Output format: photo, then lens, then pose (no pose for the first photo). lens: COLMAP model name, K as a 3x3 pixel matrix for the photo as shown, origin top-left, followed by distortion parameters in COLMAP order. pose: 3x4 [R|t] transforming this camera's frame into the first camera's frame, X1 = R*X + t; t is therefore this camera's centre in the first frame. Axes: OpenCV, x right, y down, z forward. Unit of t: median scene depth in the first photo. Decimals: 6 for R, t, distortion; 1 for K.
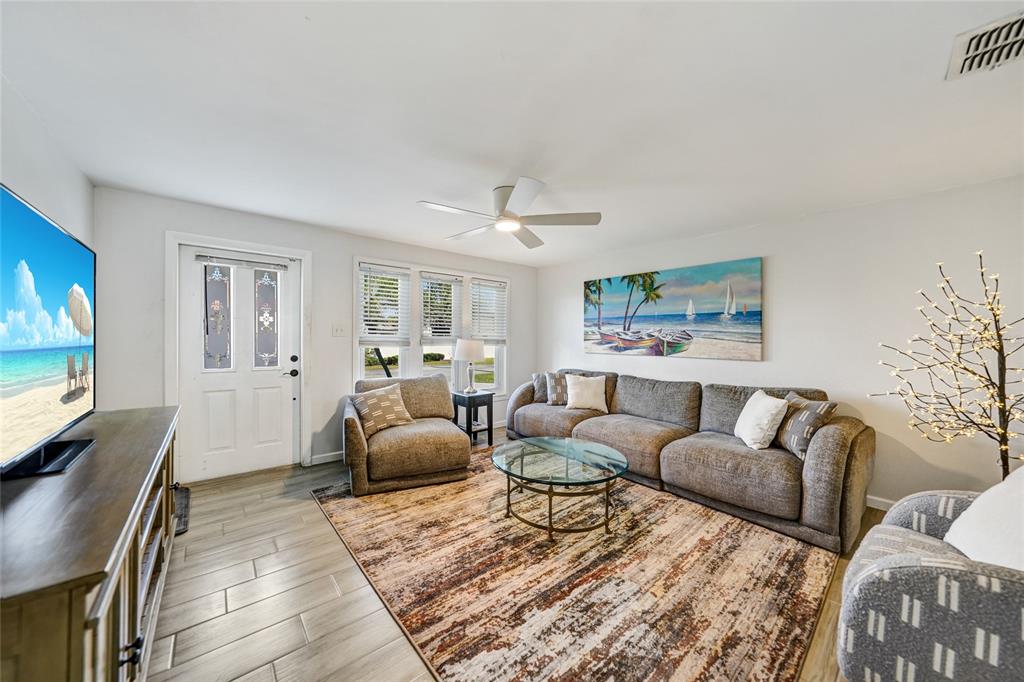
lens RADIAL K [[359.5, 0, 511.5], [0, 359.5, 341.7], [0, 0, 1]] dist [-0.011071, 0.000024]
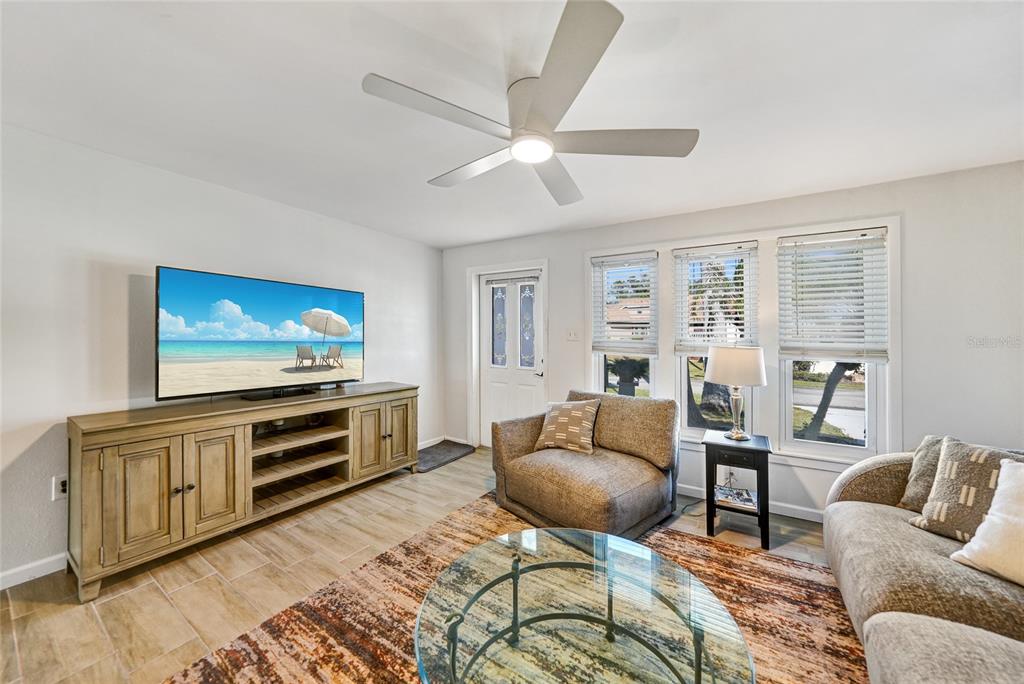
lens RADIAL K [[359.5, 0, 517.9], [0, 359.5, 343.7], [0, 0, 1]] dist [-0.011071, 0.000024]
pose [[0.301848, 0.004744, -0.953344, 0.455748], [-0.022452, 0.999746, -0.002134, -0.002833], [0.953092, 0.022048, 0.301877, 0.680011]]
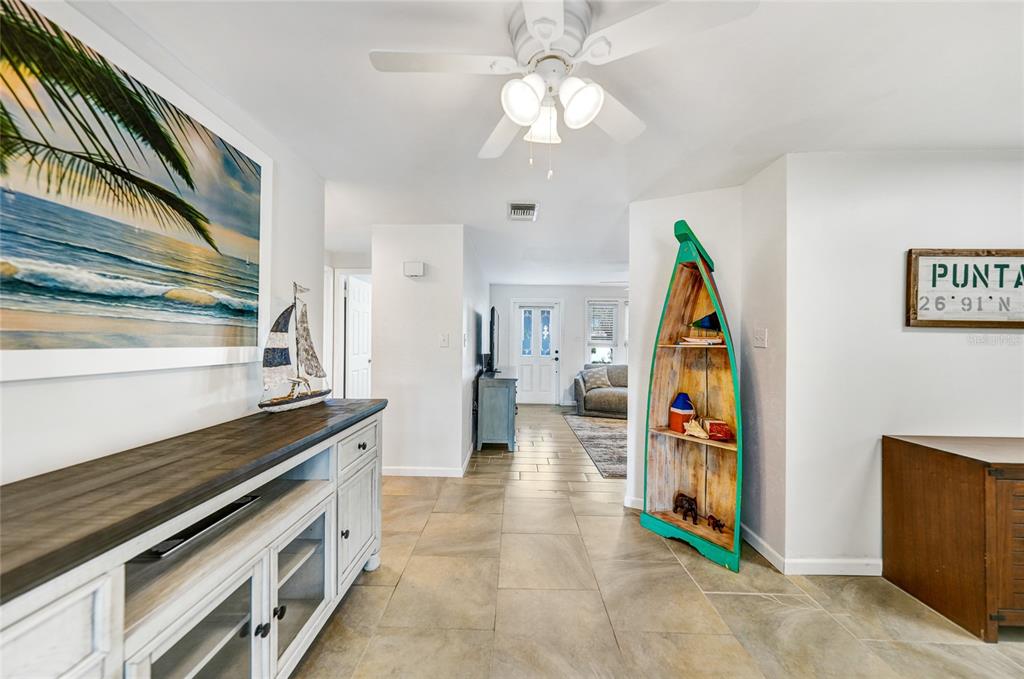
lens RADIAL K [[359.5, 0, 507.4], [0, 359.5, 341.8], [0, 0, 1]] dist [-0.011071, 0.000024]
pose [[0.749889, -0.003713, -0.661553, 0.599743], [-0.006842, 0.999887, -0.013367, 0.021696], [0.661528, 0.014550, 0.749779, -0.807181]]
